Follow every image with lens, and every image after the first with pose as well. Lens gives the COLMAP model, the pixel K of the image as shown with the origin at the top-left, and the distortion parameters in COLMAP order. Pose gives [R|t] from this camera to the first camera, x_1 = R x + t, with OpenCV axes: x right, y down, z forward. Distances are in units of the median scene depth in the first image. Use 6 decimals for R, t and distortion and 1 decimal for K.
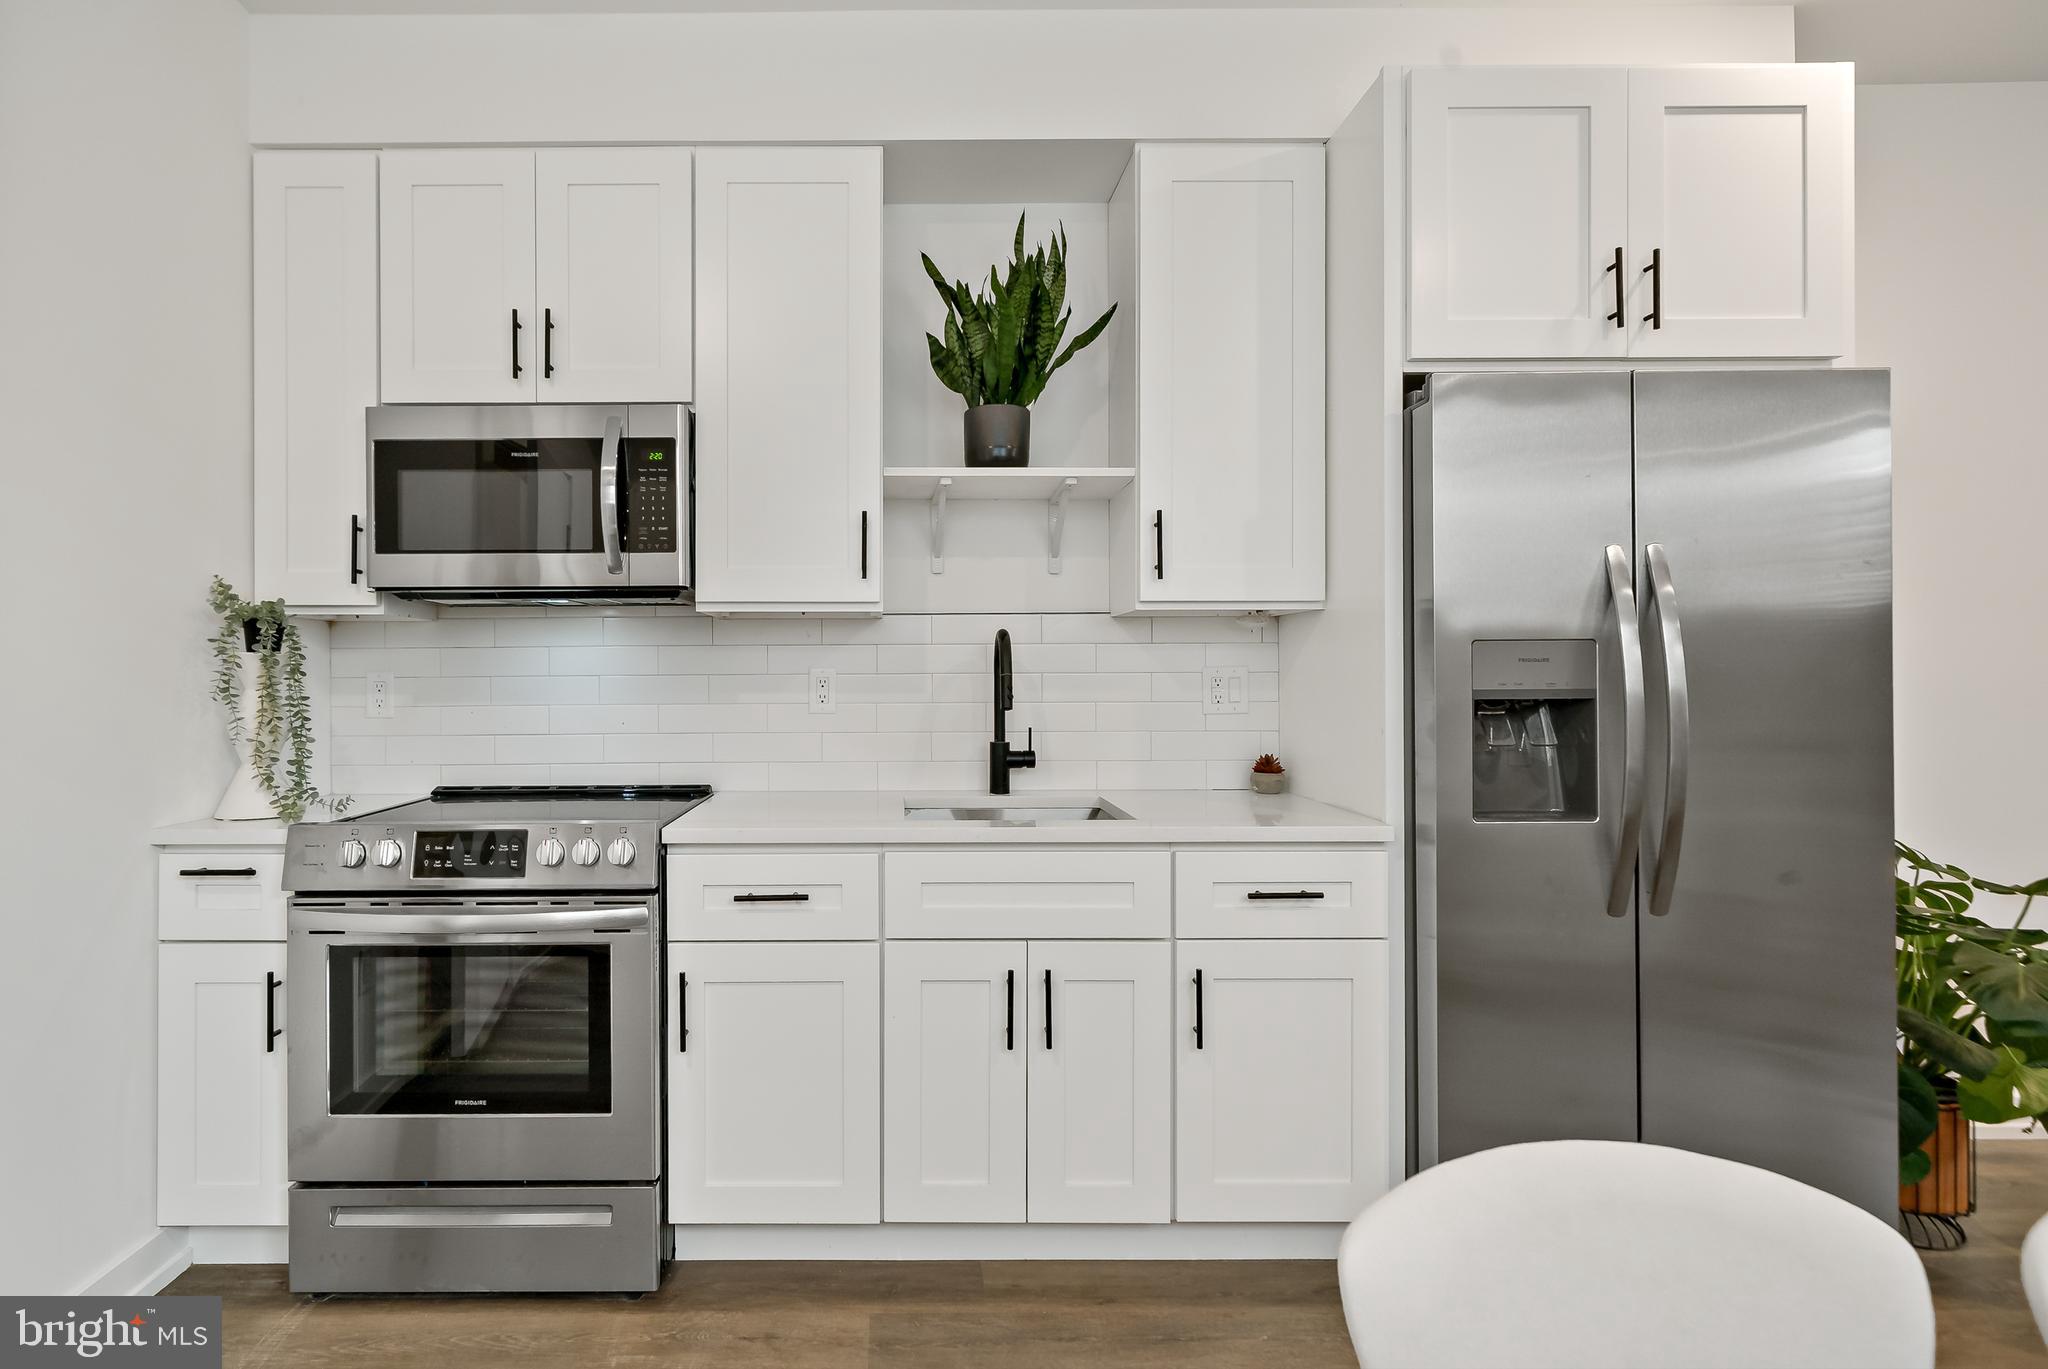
lens RADIAL K [[1055.1, 0, 1039.8], [0, 1055.1, 674.7], [0, 0, 1]] dist [0.006621, 0.000940]
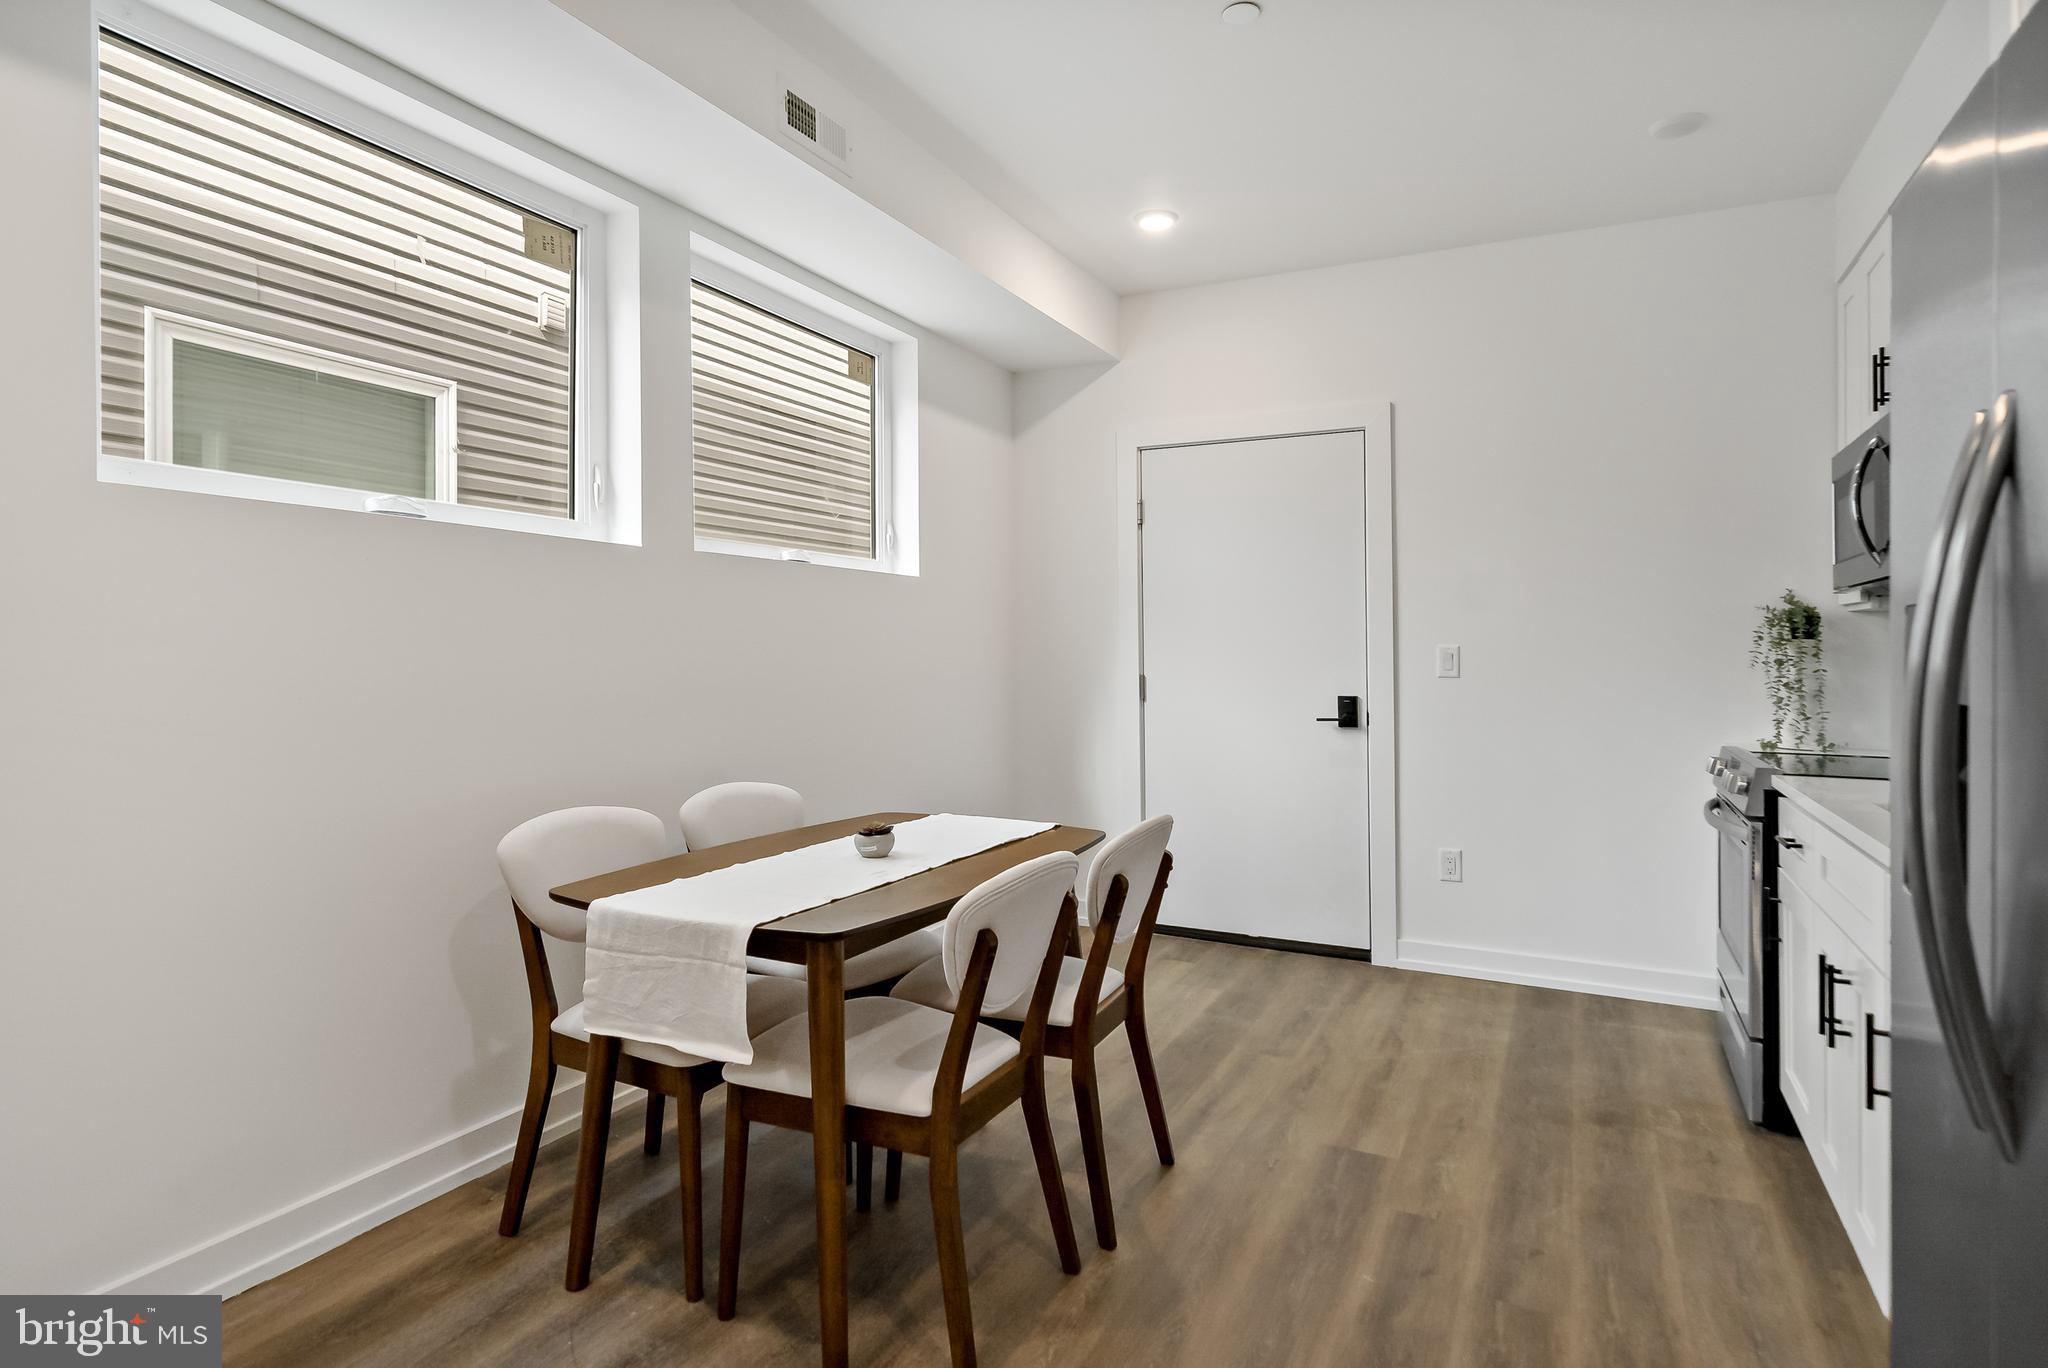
lens RADIAL K [[1104.9, 0, 1020.2], [0, 1104.9, 640.1], [0, 0, 1]] dist [0.005562, 0.000715]
pose [[-0.439614, -0.007196, -0.898158, 1.089032], [-0.006863, 0.999966, -0.004652, -0.003984], [0.898161, 0.004119, -0.439648, 0.676953]]
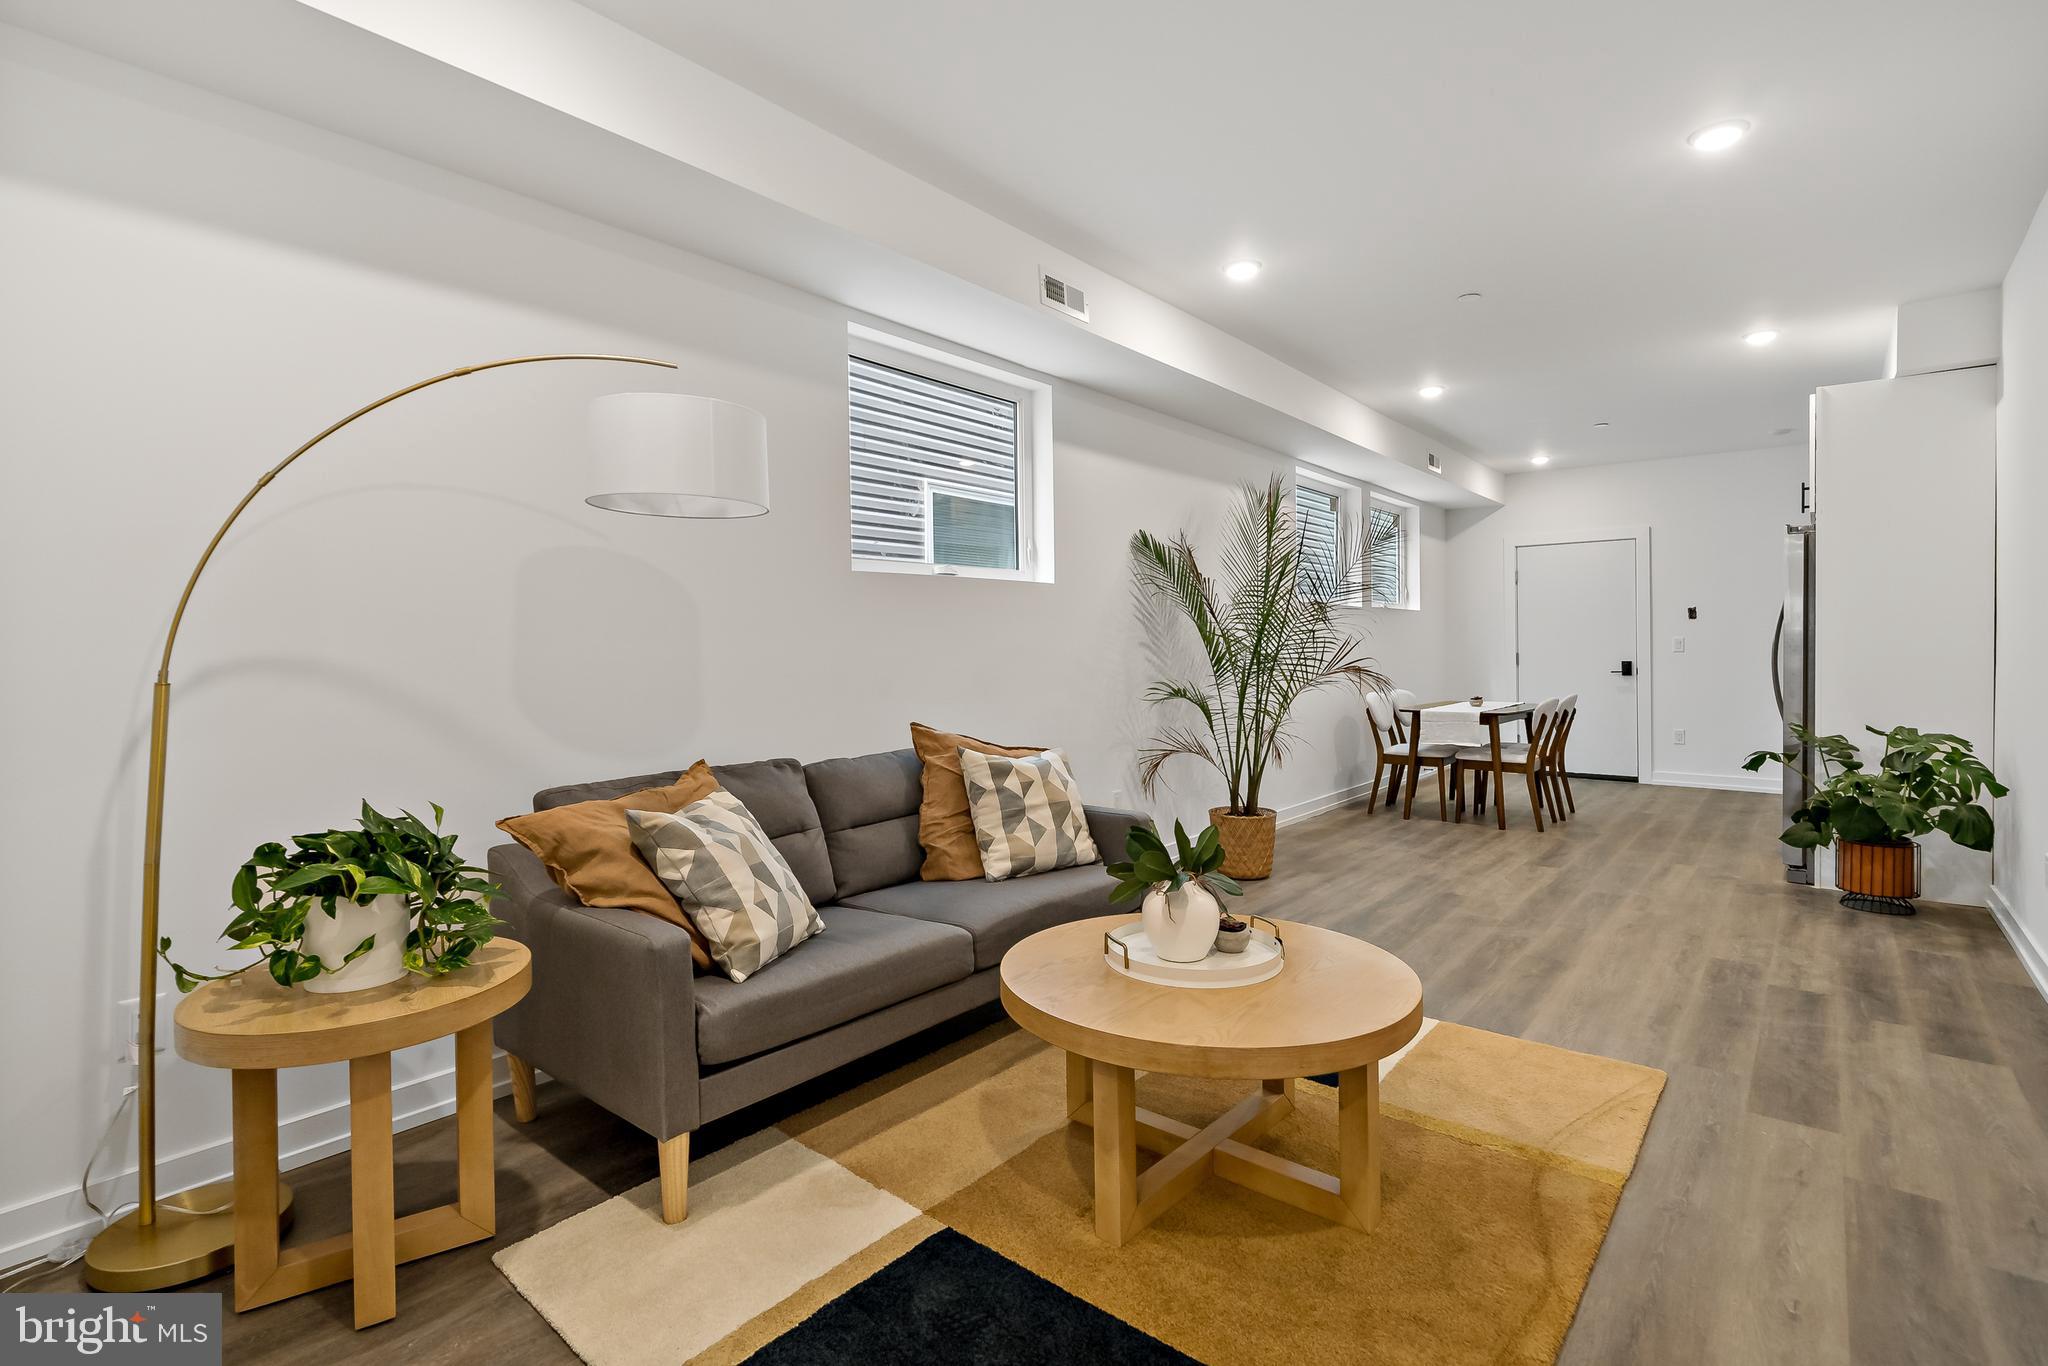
lens RADIAL K [[984.9, 0, 1034.2], [0, 984.9, 669.5], [0, 0, 1]] dist [0.005344, -0.000666]
pose [[-0.615715, 0.030531, -0.787377, 3.304911], [0.008851, 0.999454, 0.031833, -0.024916], [0.787919, 0.012630, -0.615649, 0.866686]]
